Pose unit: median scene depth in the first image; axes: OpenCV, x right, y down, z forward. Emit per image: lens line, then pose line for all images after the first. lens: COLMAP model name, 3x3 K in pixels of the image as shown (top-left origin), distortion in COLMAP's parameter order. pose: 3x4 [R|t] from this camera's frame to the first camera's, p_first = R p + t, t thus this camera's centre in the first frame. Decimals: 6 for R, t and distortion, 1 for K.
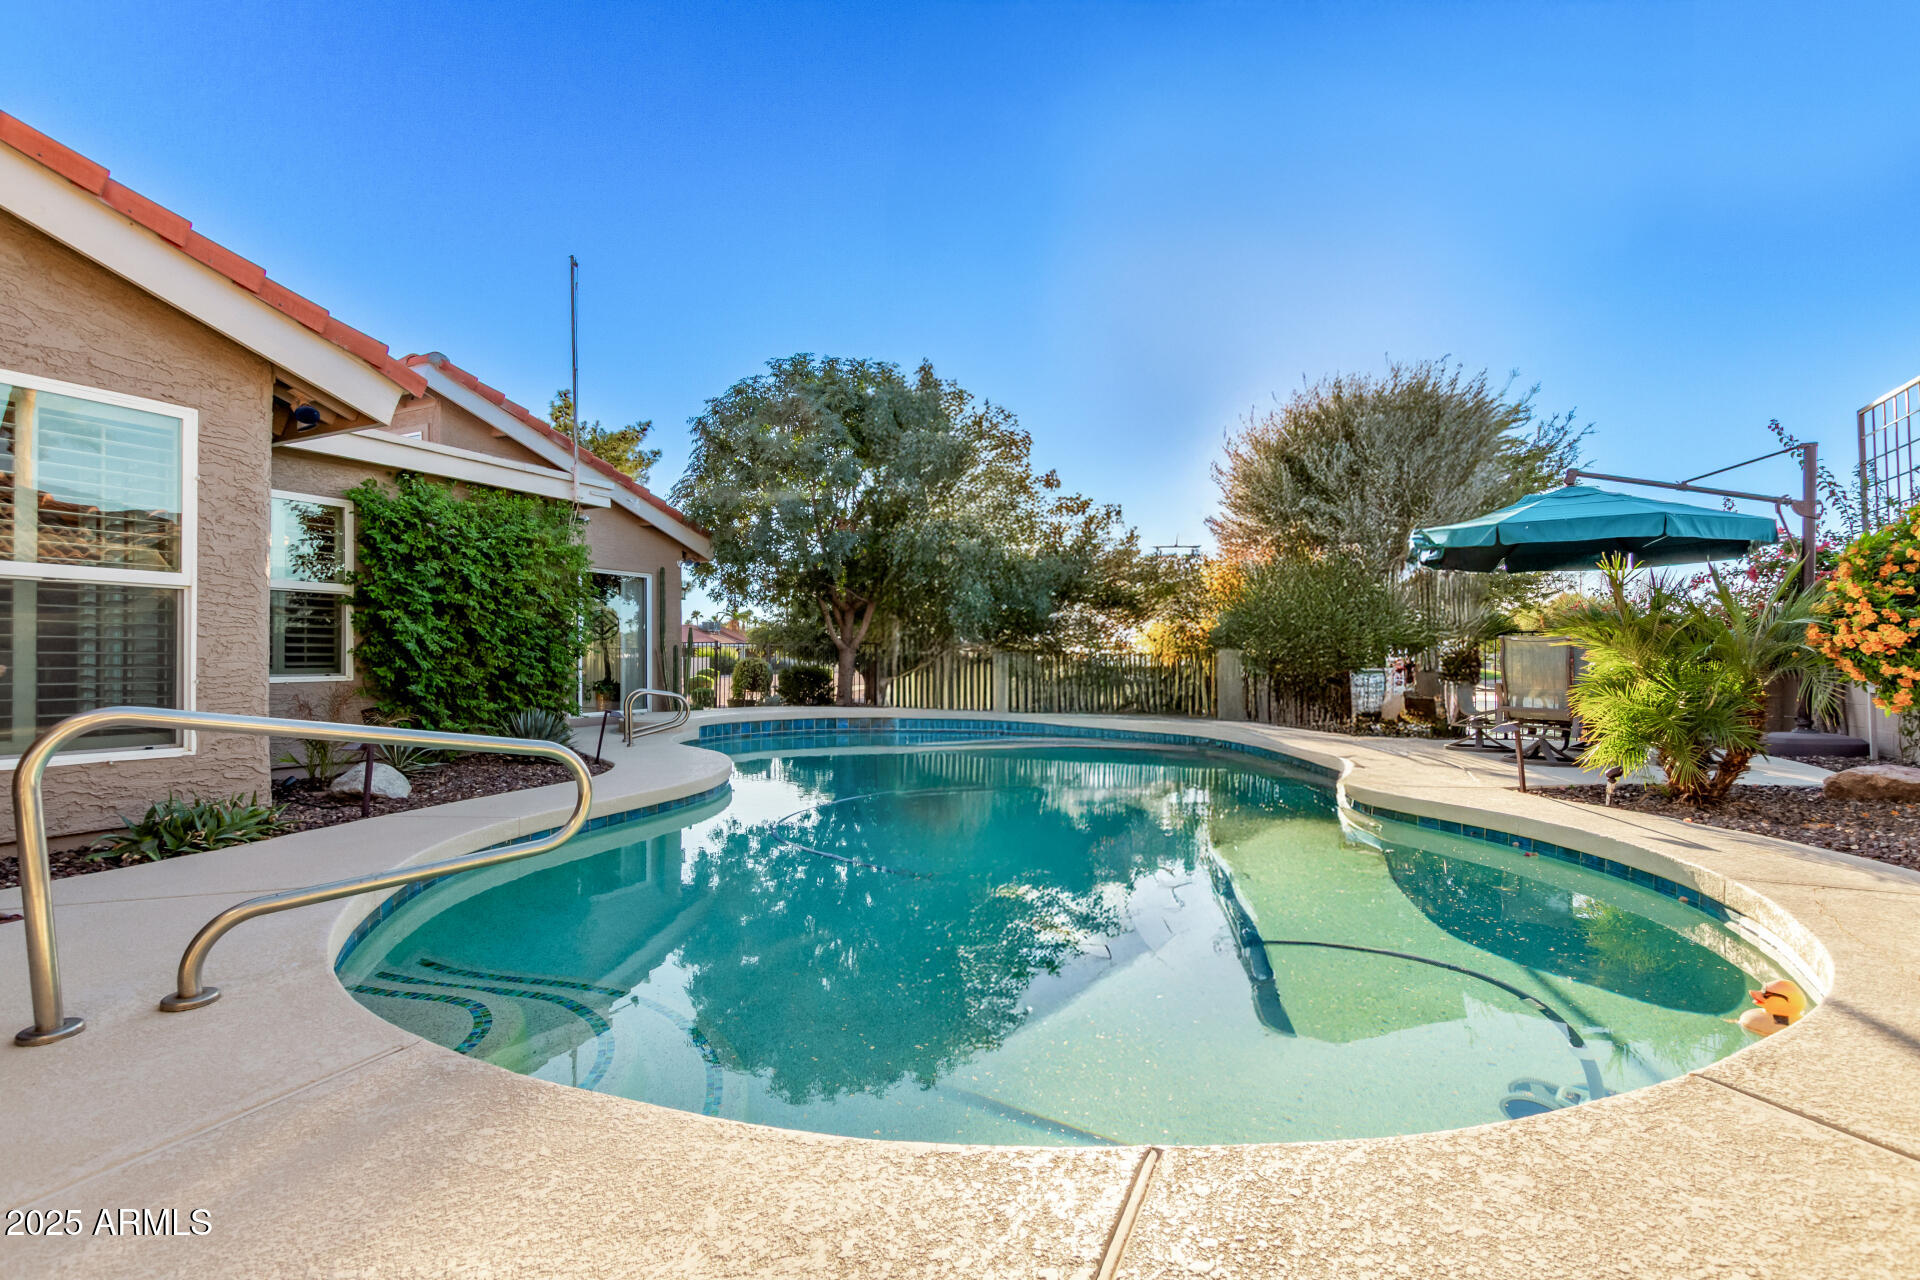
lens RADIAL K [[888.9, 0, 956.5], [0, 888.9, 645.5], [0, 0, 1]] dist [0.008703, -0.005482]
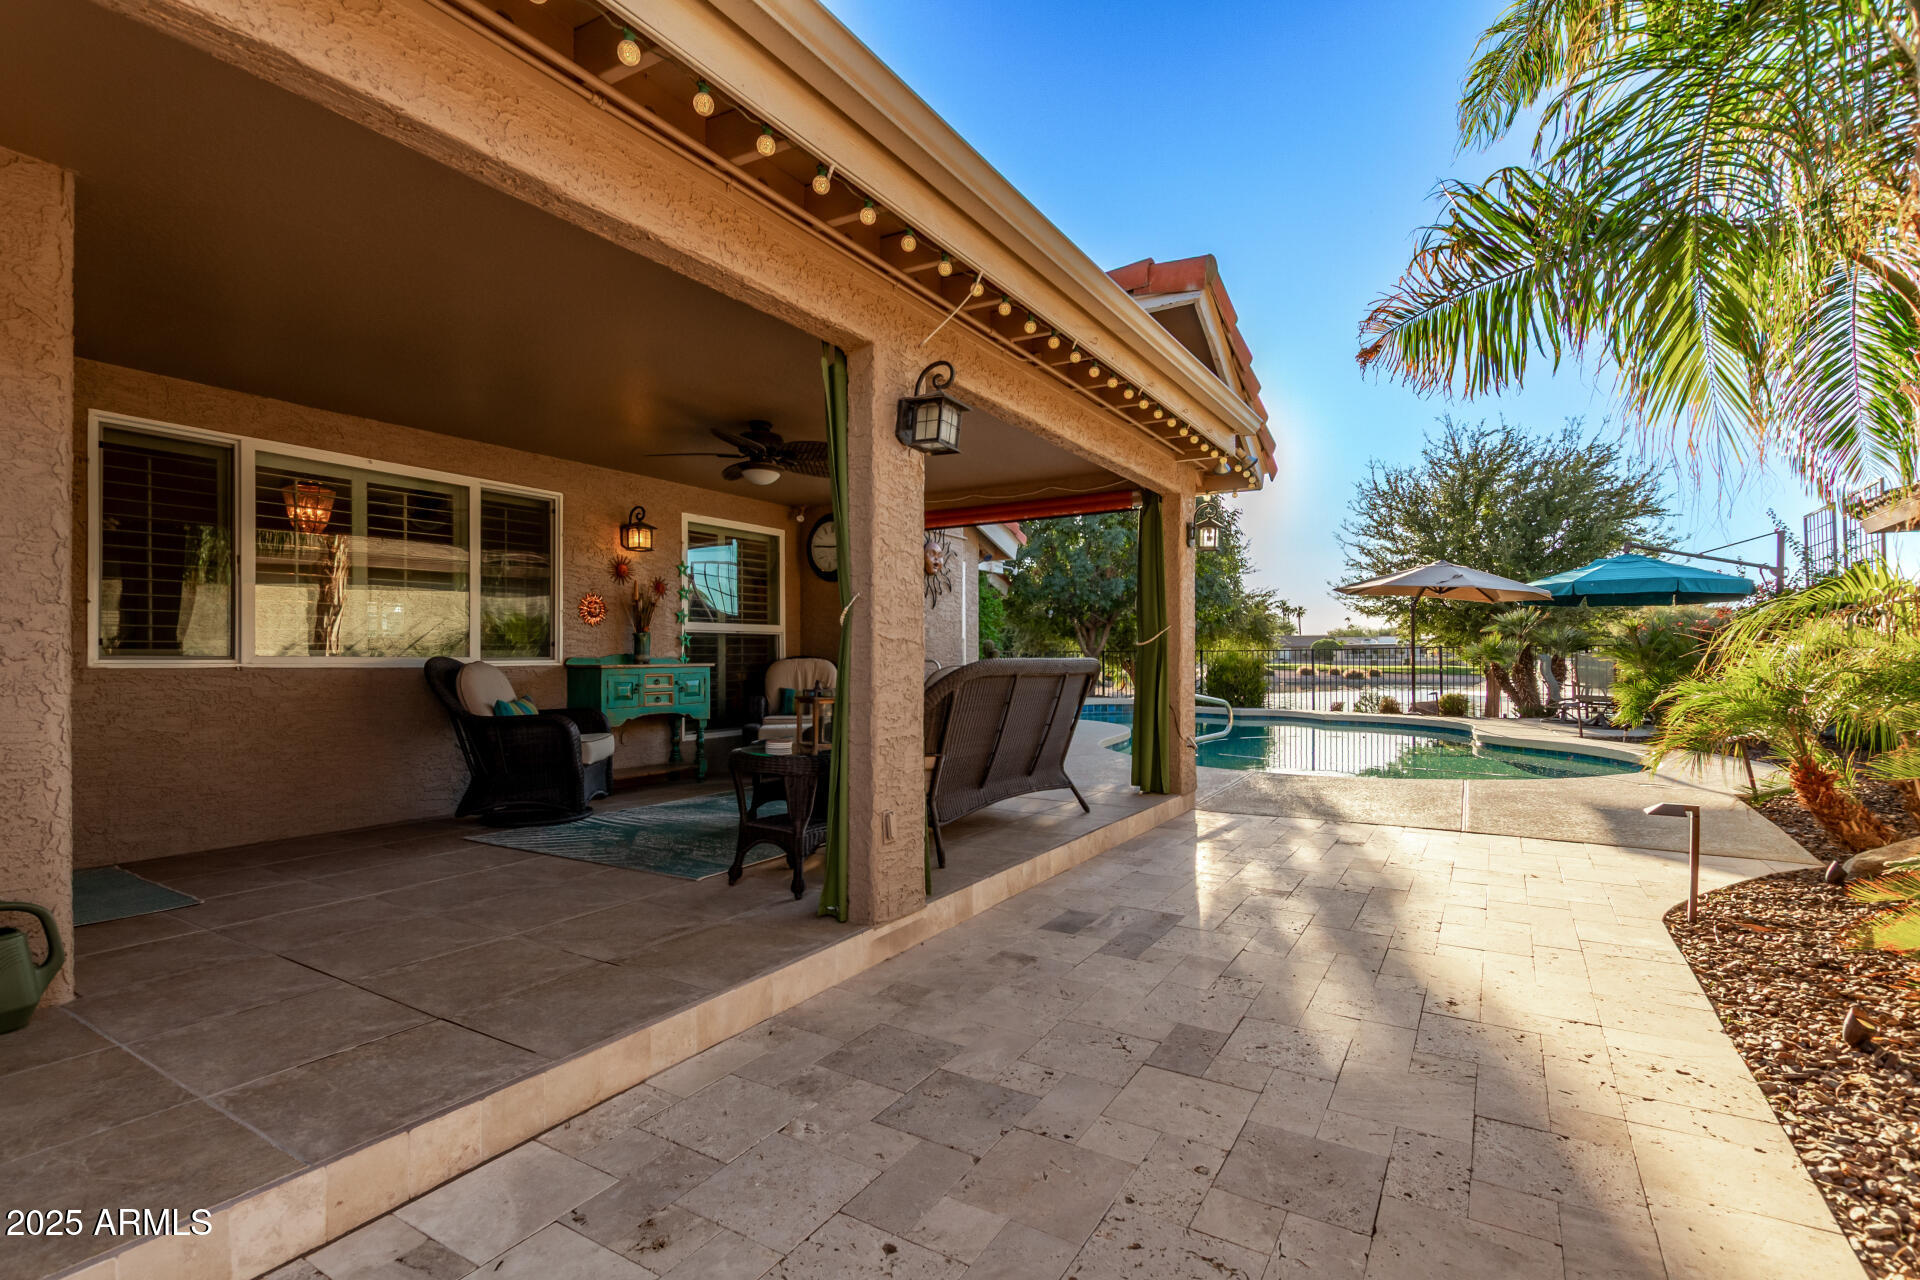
lens RADIAL K [[888.9, 0, 957.0], [0, 888.9, 656.8], [0, 0, 1]] dist [0.008703, -0.005482]
pose [[0.996139, -0.001372, -0.087778, -0.375032], [0.002736, 0.999877, 0.015419, -0.029770], [0.087746, -0.015600, 0.996021, -0.725771]]
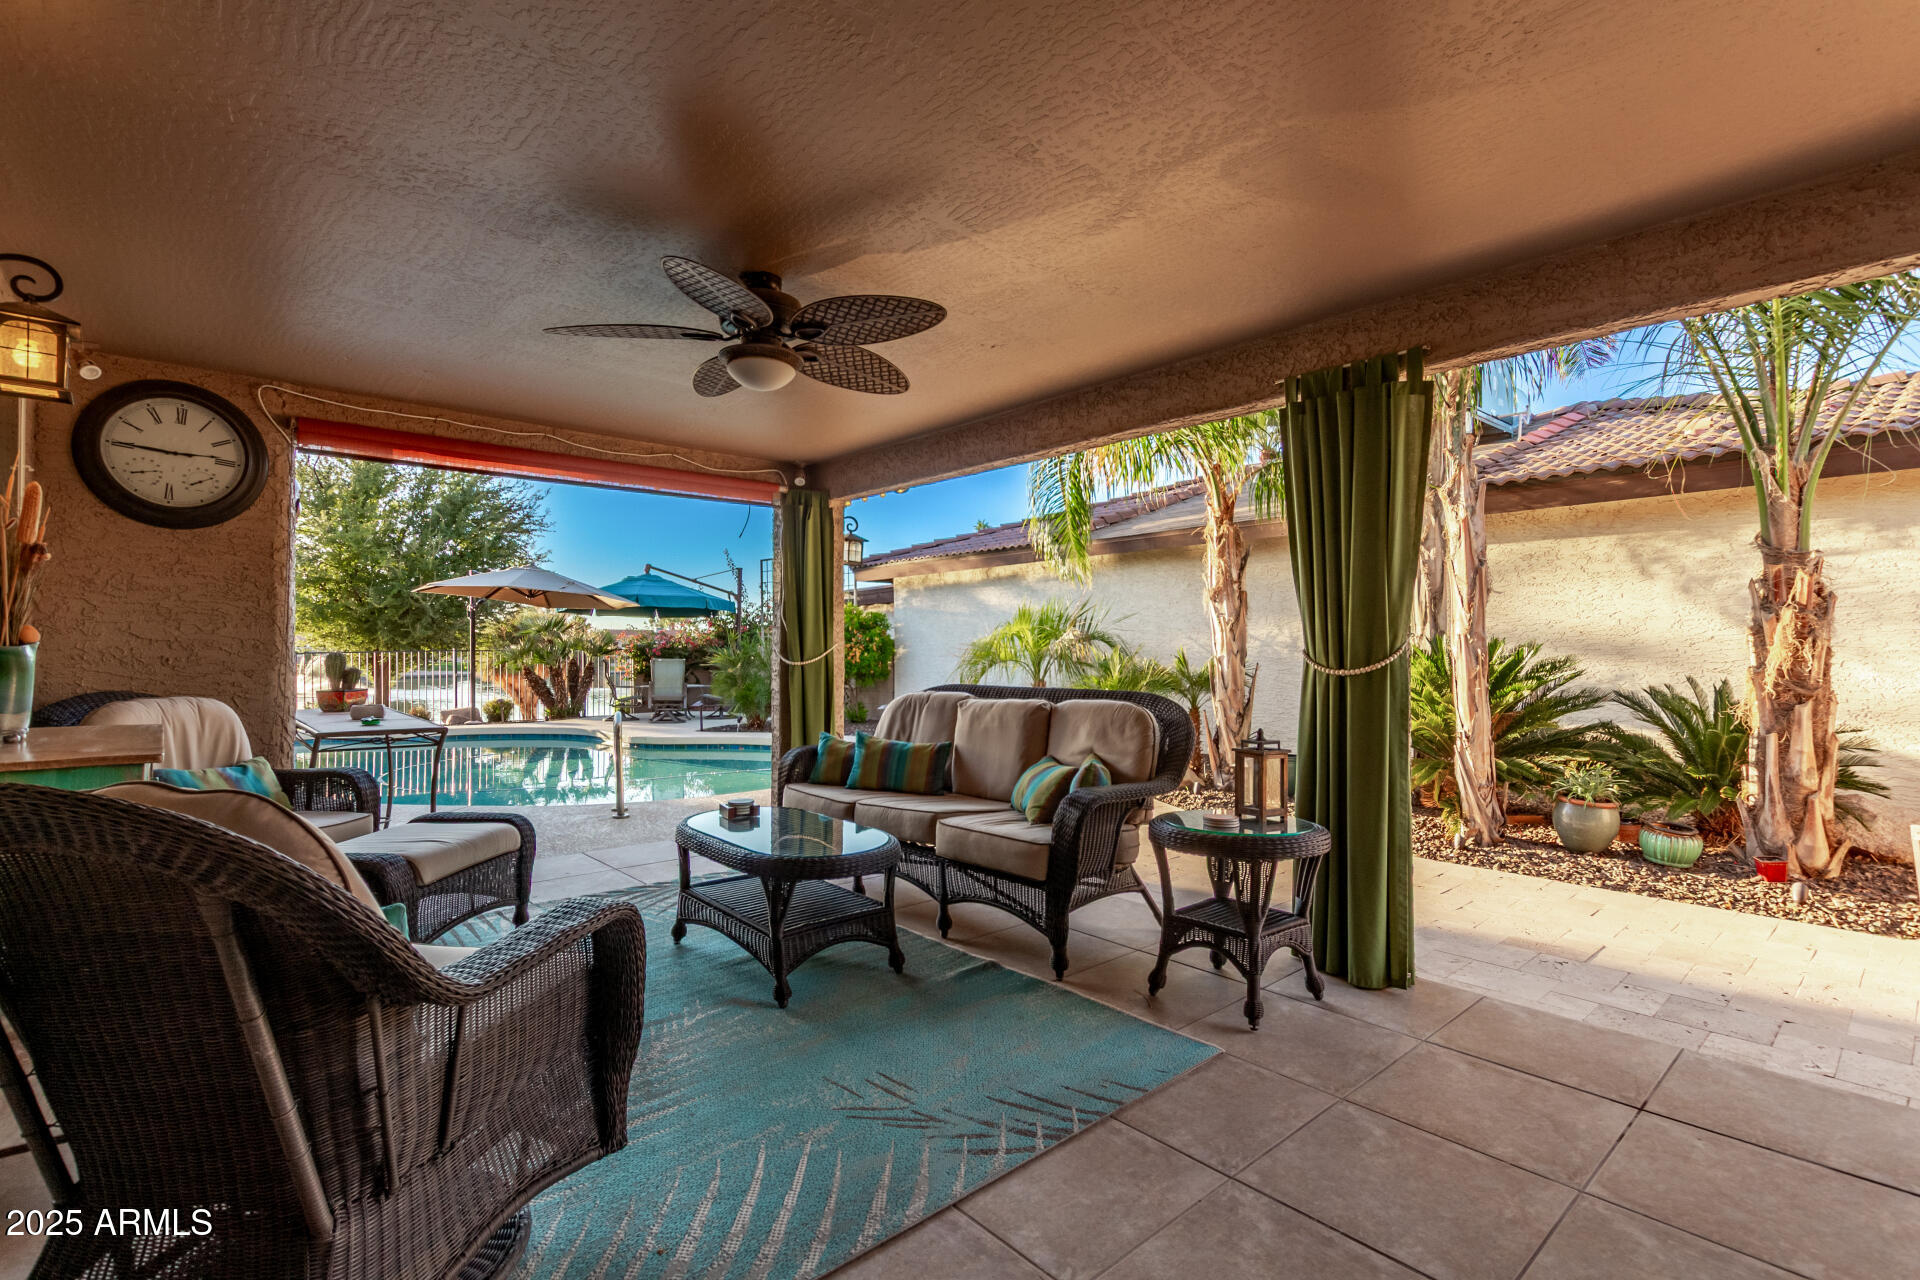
lens RADIAL K [[888.9, 0, 956.8], [0, 888.9, 646.4], [0, 0, 1]] dist [0.008703, -0.005482]
pose [[0.370975, 0.004898, 0.928630, -0.866252], [-0.013650, 0.999907, 0.000179, -0.043535], [-0.928542, -0.012742, 0.371008, -0.304270]]
